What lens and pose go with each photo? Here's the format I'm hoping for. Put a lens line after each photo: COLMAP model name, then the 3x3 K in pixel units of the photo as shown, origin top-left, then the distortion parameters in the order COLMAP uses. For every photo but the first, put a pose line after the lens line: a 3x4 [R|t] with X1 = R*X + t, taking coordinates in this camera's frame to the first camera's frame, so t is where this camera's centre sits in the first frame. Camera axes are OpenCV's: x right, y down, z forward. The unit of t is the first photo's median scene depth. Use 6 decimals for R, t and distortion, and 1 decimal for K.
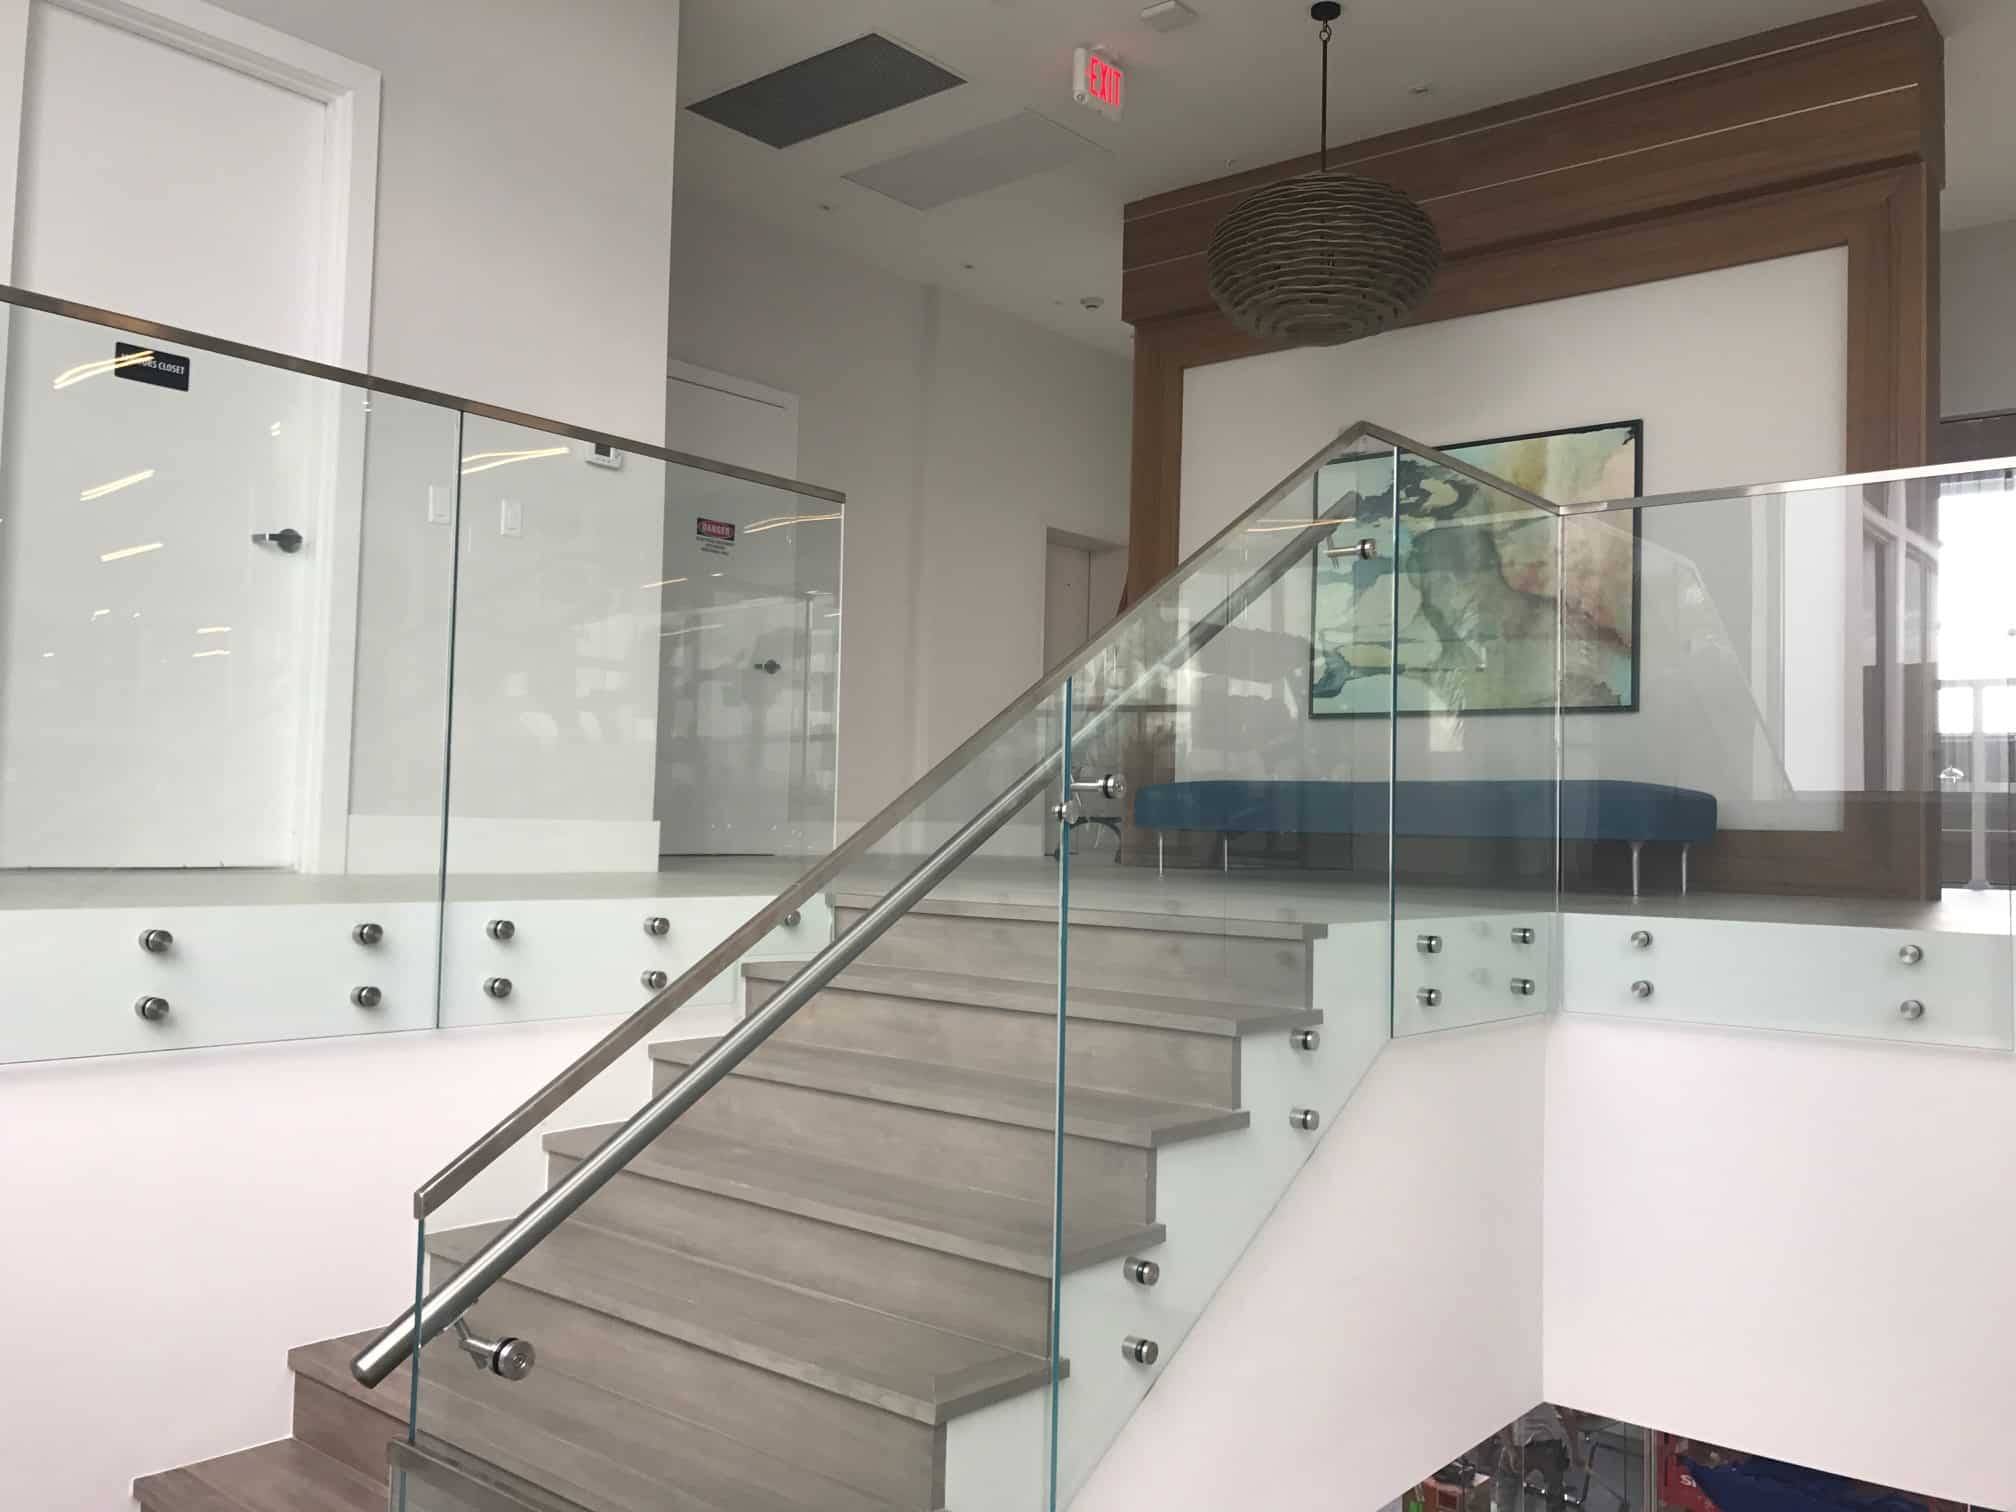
lens RADIAL K [[1642.3, 0, 1002.8], [0, 1642.3, 767.4], [0, 0, 1]] dist [0.003722, -0.010094]
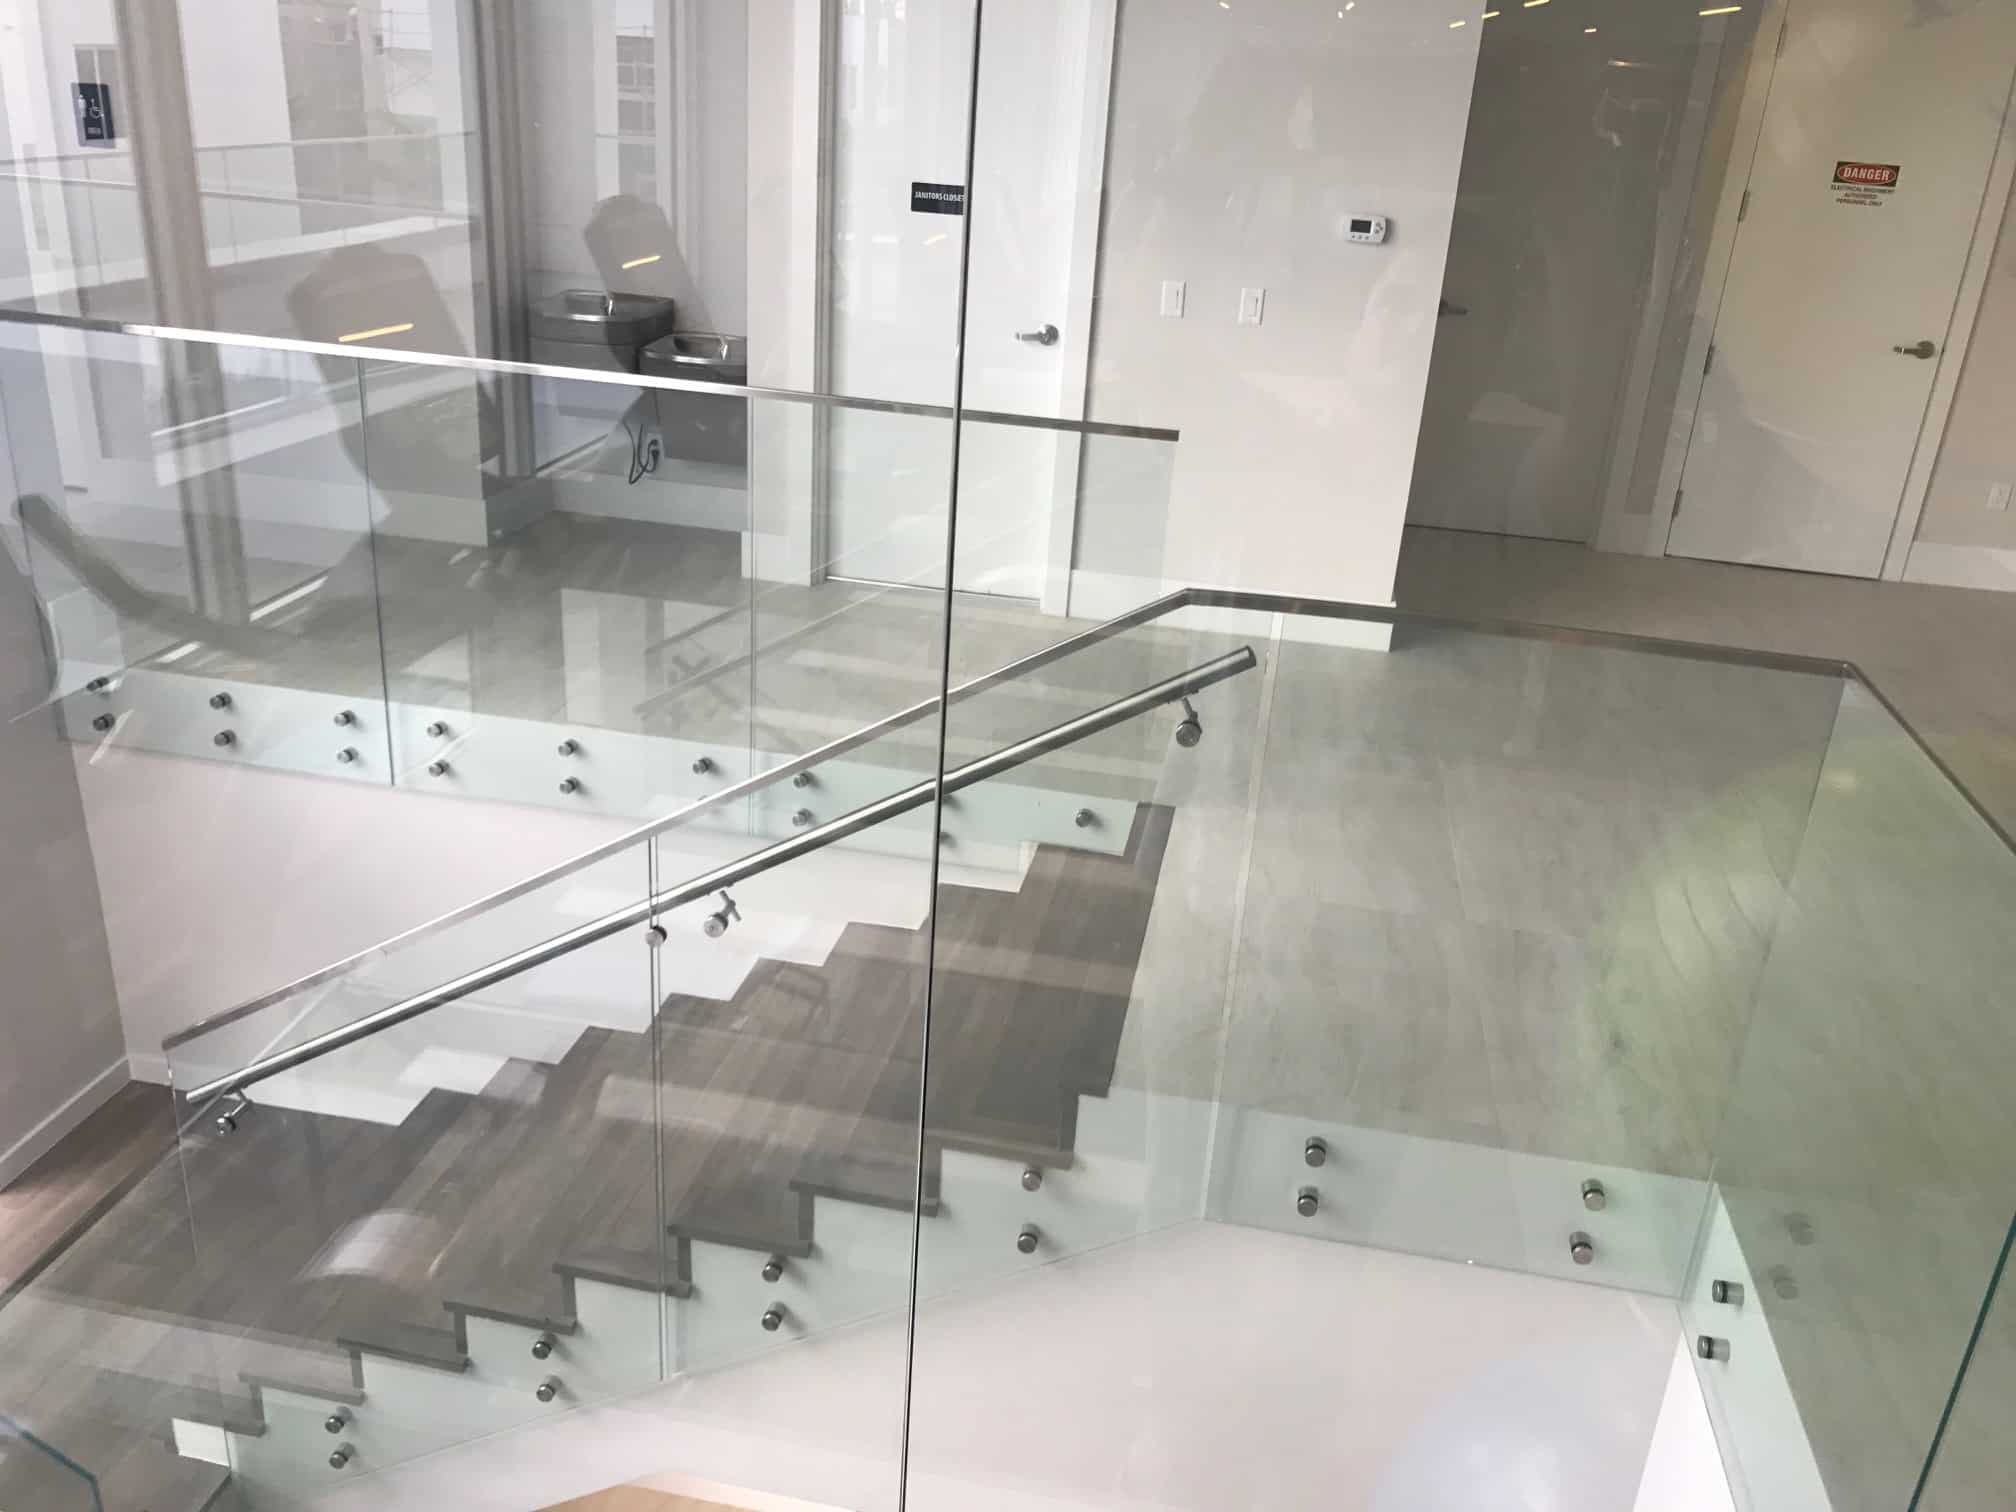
lens RADIAL K [[1642.3, 0, 1002.8], [0, 1642.3, 767.4], [0, 0, 1]] dist [0.003722, -0.010094]
pose [[0.493513, 0.352483, -0.795111, 0.570757], [-0.019846, 0.918521, 0.394874, -0.301196], [0.869512, -0.179095, 0.460298, 0.350601]]
